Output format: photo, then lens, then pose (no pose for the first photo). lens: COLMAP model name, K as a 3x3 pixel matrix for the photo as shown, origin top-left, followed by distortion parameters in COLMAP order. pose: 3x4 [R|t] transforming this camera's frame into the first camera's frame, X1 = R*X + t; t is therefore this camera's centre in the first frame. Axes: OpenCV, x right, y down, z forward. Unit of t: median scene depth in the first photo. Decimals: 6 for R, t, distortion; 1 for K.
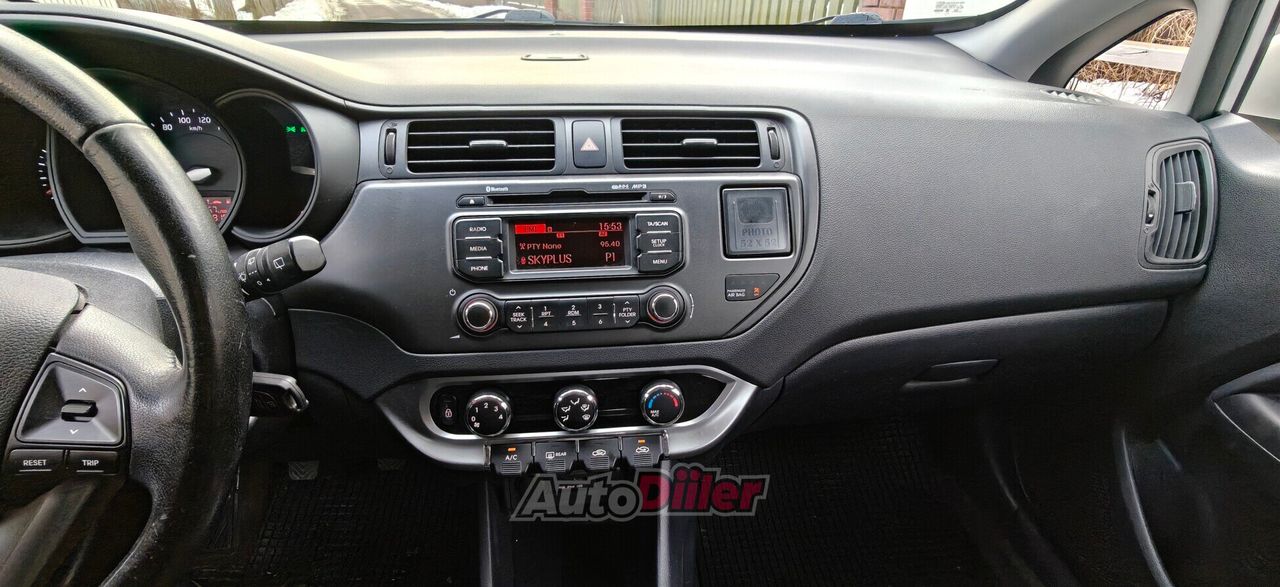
lens RADIAL K [[578.2, 0, 640.0], [0, 578.2, 293.5], [0, 0, 1]] dist [0.000102, 0.000014]
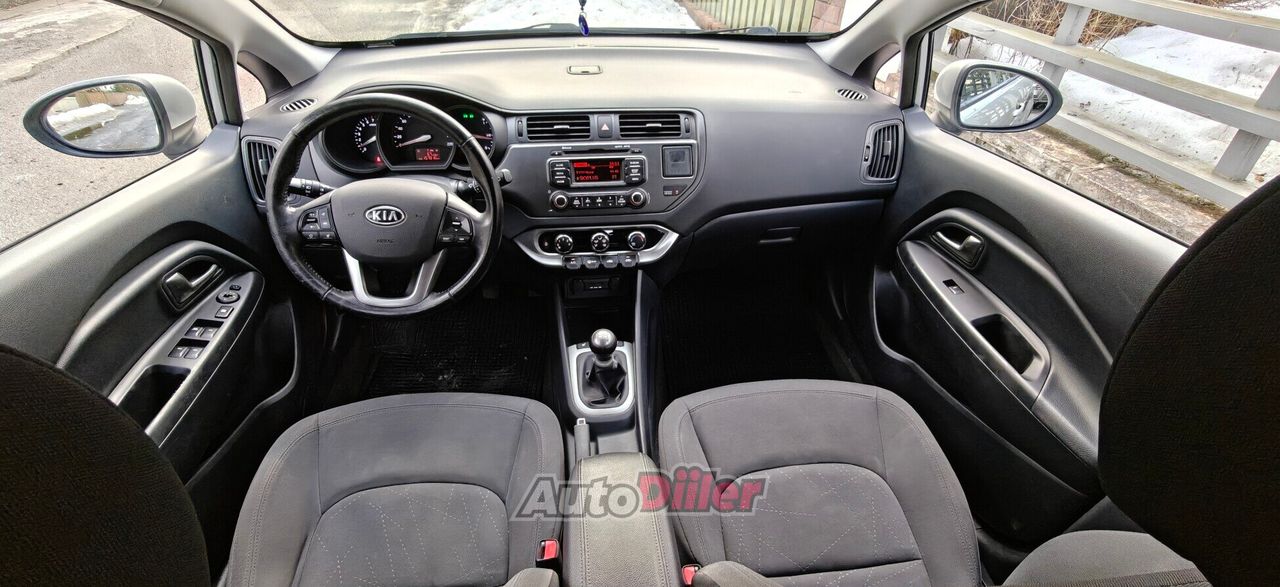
lens RADIAL K [[578.2, 0, 640.0], [0, 578.2, 293.5], [0, 0, 1]] dist [0.000102, 0.000014]
pose [[0.999972, 0.003747, -0.006554, 0.069126], [-0.002800, 0.990308, 0.138857, 0.078467], [0.007011, -0.138835, 0.990291, -1.374782]]
